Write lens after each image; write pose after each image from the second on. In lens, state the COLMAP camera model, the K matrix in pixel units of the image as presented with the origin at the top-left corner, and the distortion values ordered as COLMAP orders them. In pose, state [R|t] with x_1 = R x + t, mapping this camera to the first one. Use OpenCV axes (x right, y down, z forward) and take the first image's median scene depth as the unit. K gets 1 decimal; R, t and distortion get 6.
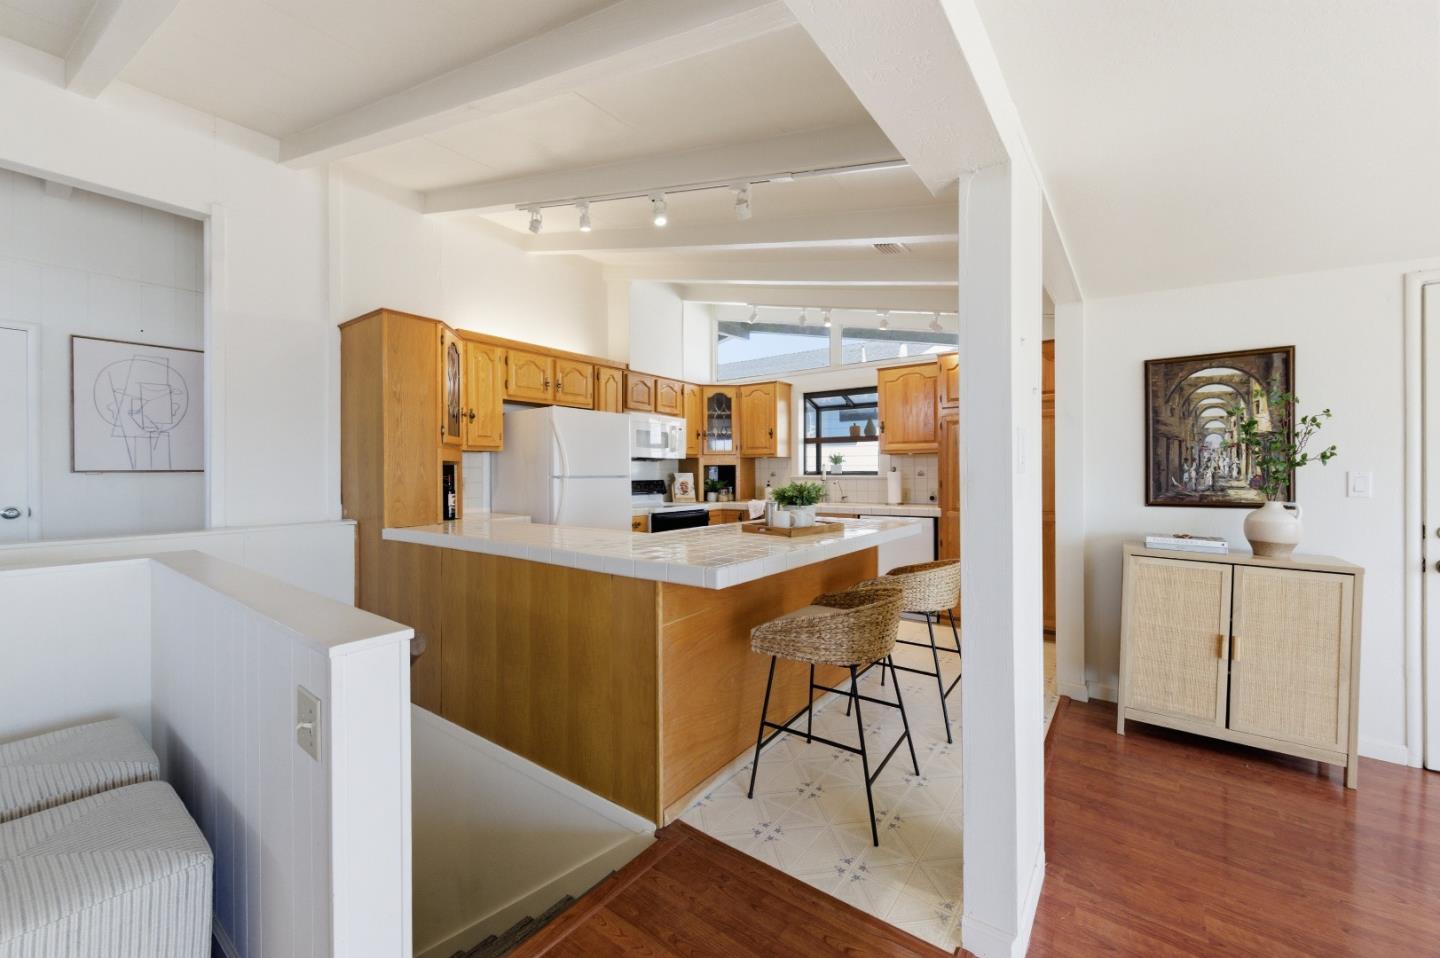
lens RADIAL K [[568.1, 0, 722.7], [0, 568.1, 476.8], [0, 0, 1]] dist [0.002003, 0.000173]
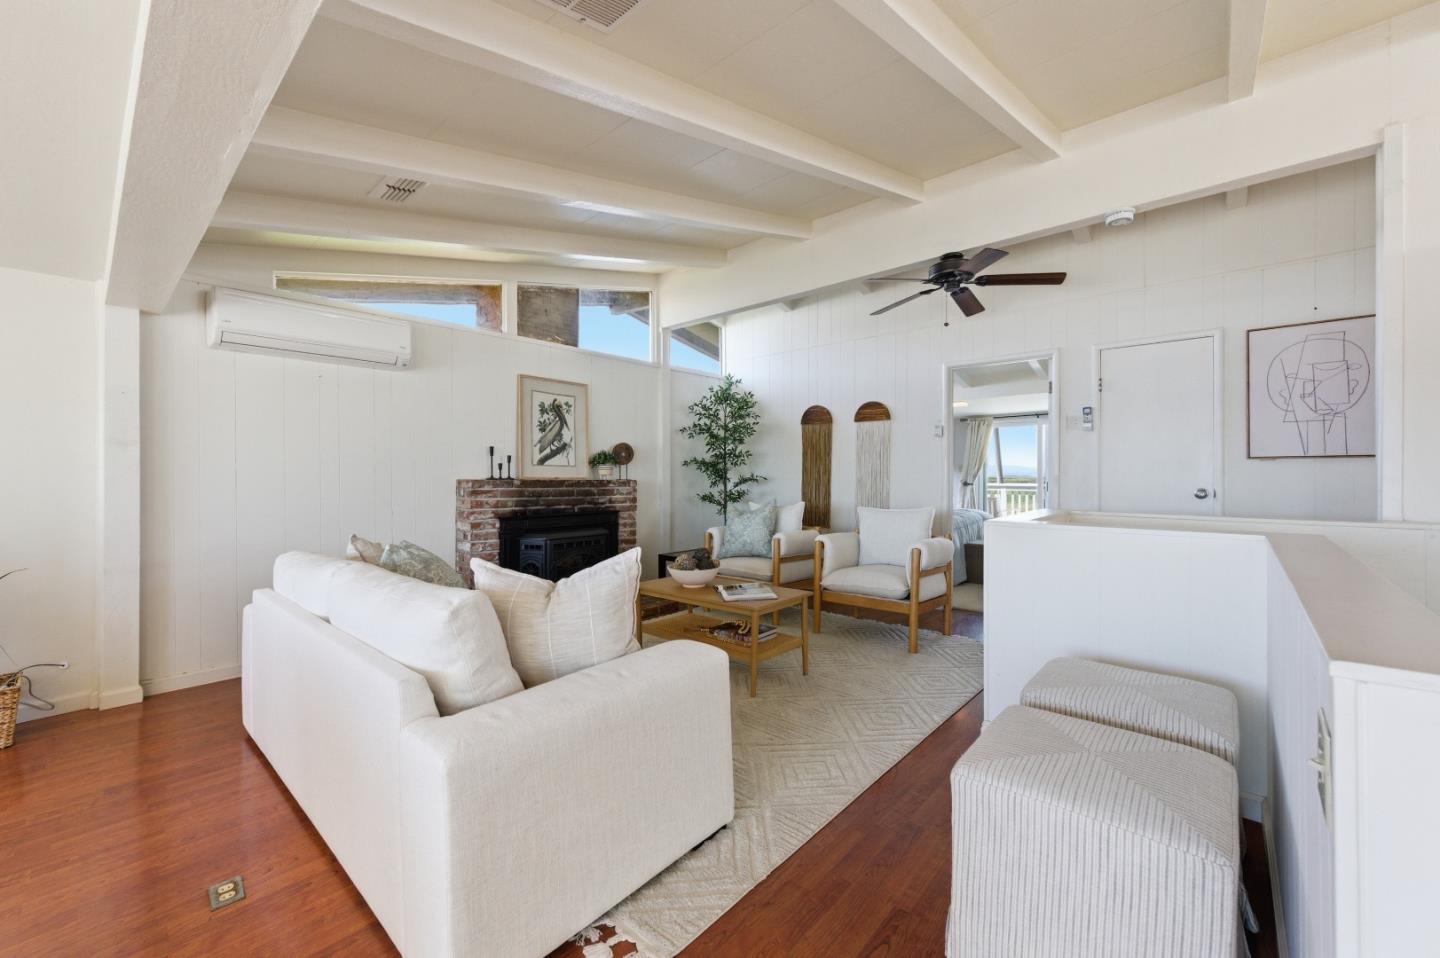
lens RADIAL K [[565.4, 0, 719.8], [0, 565.4, 473.1], [0, 0, 1]] dist [0.001018, 0.000240]
pose [[-0.090705, 0.000966, -0.995877, 0.010279], [-0.008252, 0.999964, 0.001721, 0.024145], [0.995844, 0.008374, -0.090694, 0.098652]]
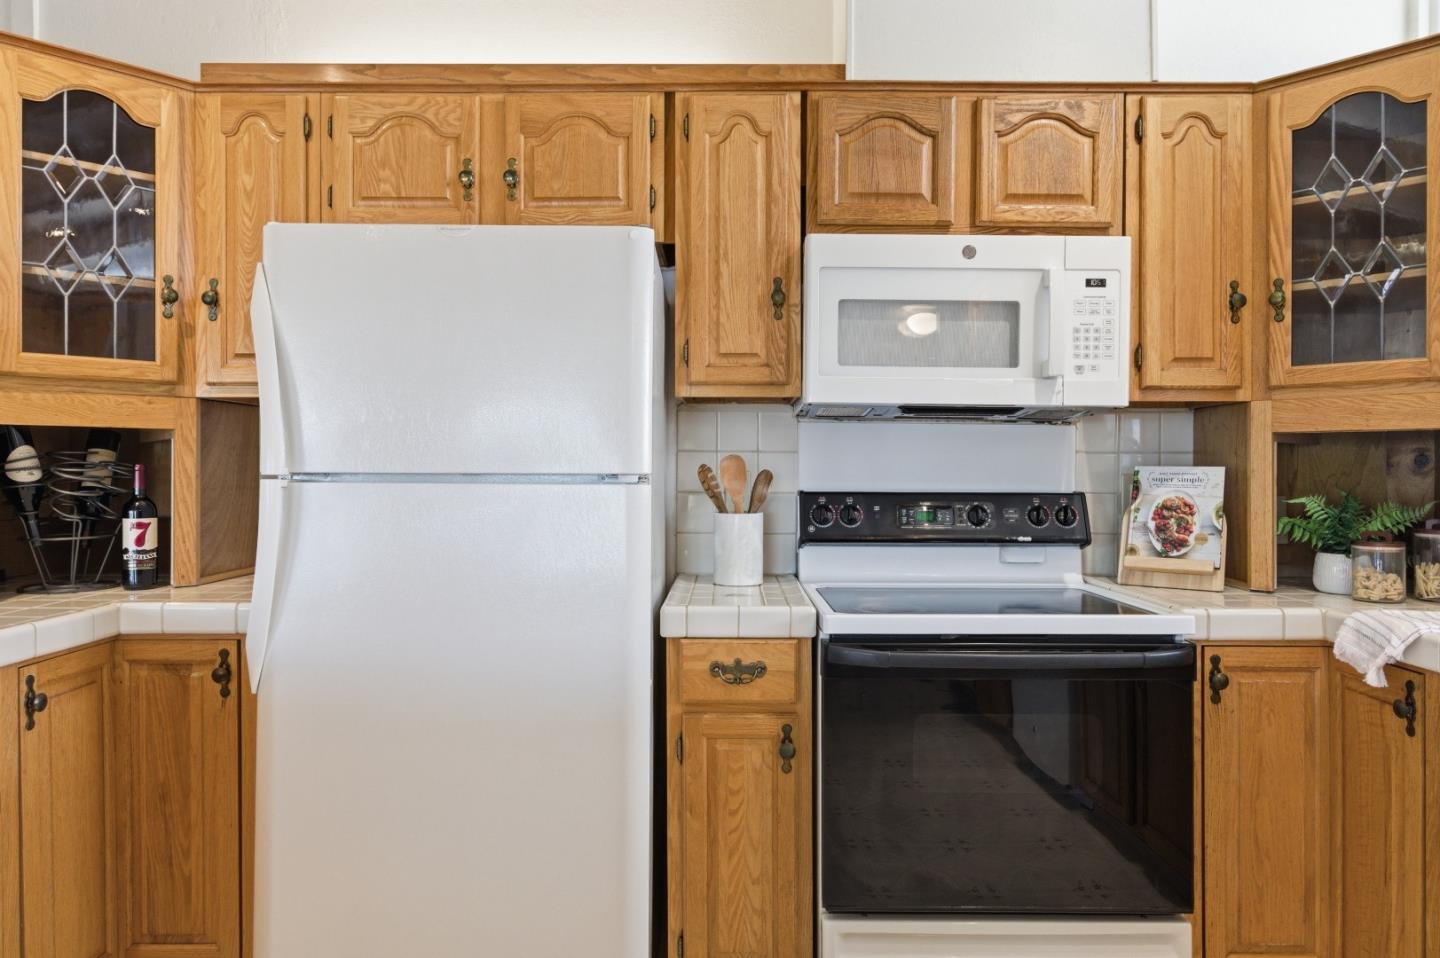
lens RADIAL K [[917.9, 0, 718.4], [0, 917.9, 467.7], [0, 0, 1]] dist [-0.000039, 0.000730]
pose [[0.587488, 0.007229, -0.809201, 0.225559], [-0.010929, 0.999940, 0.000998, -0.007361], [0.809159, 0.008258, 0.587532, 1.009658]]
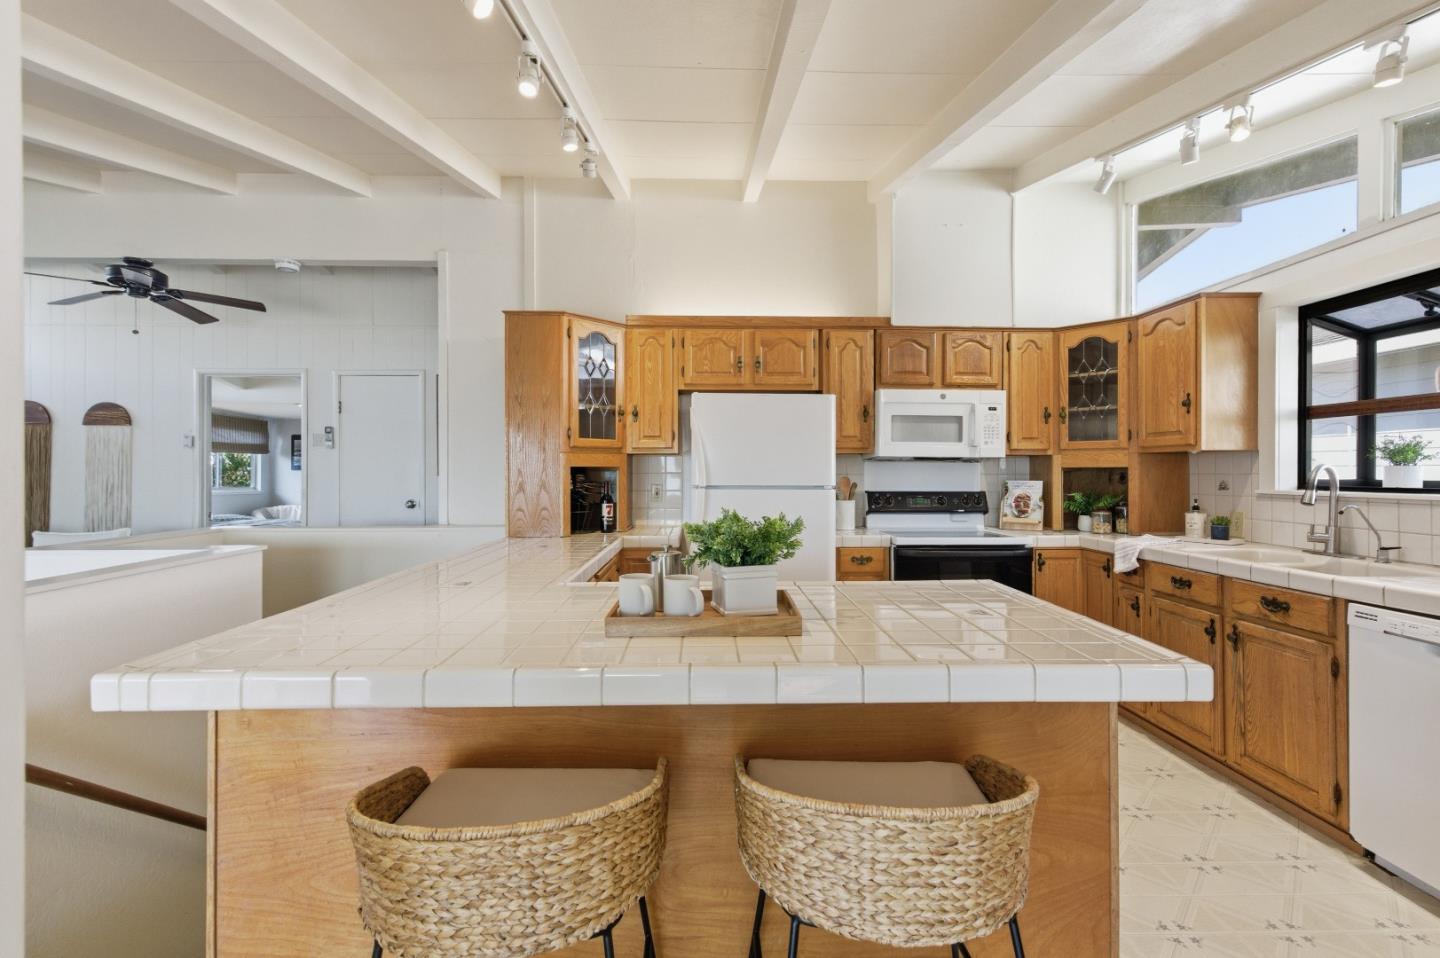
lens RADIAL K [[634.3, 0, 719.7], [0, 634.3, 470.9], [0, 0, 1]] dist [0.002343, 0.000340]
pose [[0.617009, 0.003020, -0.786950, 0.432951], [-0.008589, 0.999959, -0.002898, -0.020510], [0.786909, 0.008547, 0.617010, 0.556988]]
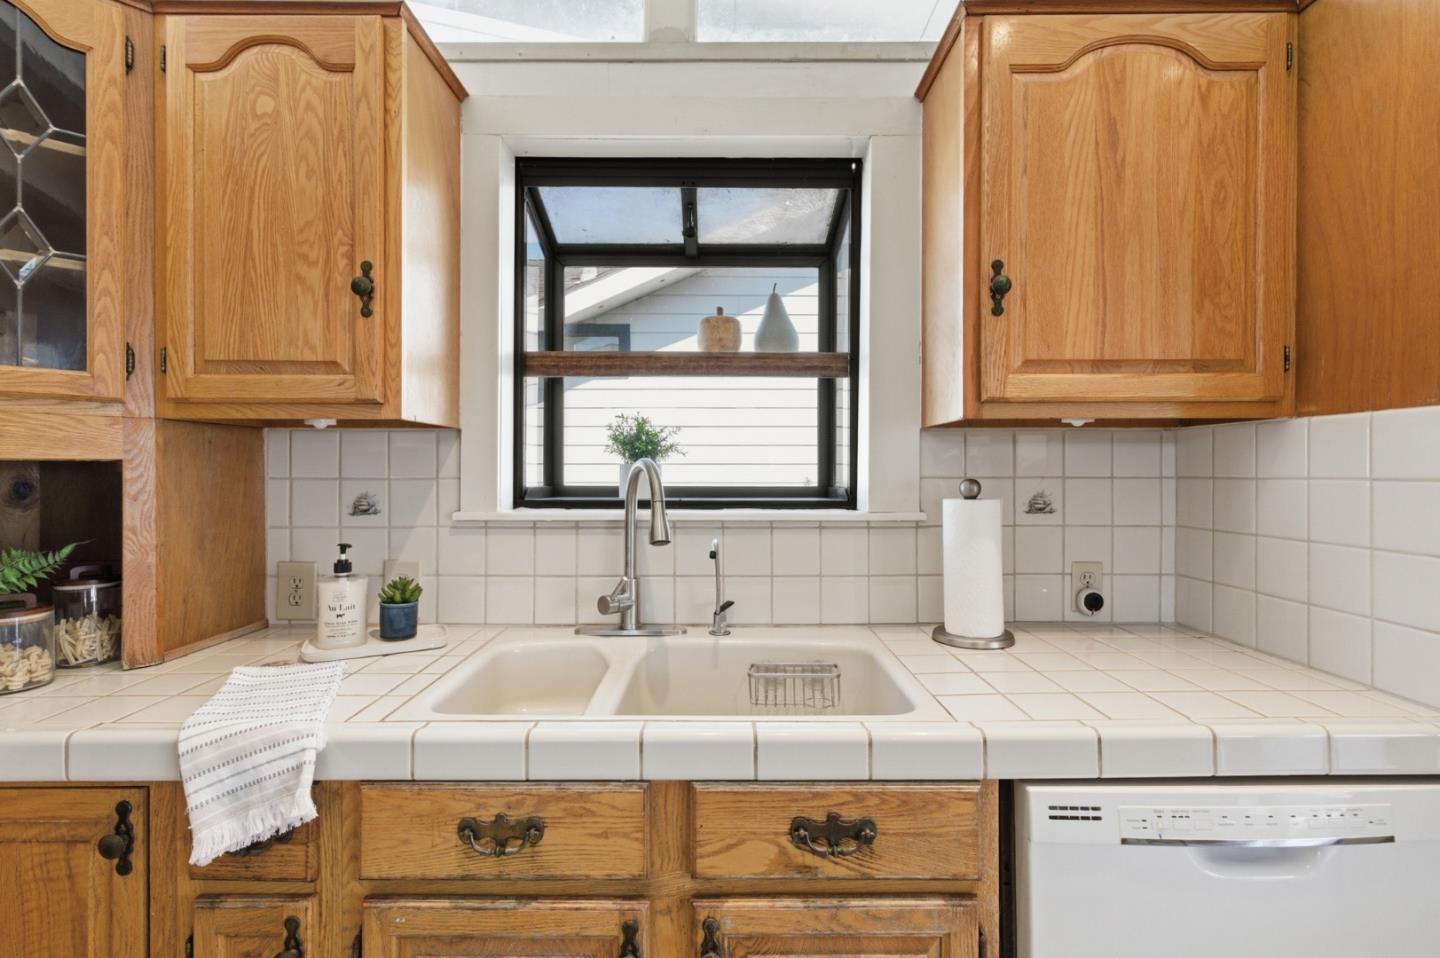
lens RADIAL K [[662.2, 0, 720.4], [0, 662.2, 469.5], [0, 0, 1]] dist [0.002922, 0.000296]
pose [[0.803111, 0.006349, 0.595795, 0.082695], [0.000602, 0.999934, -0.011468, -0.026169], [-0.595829, 0.009569, 0.803054, 1.235101]]
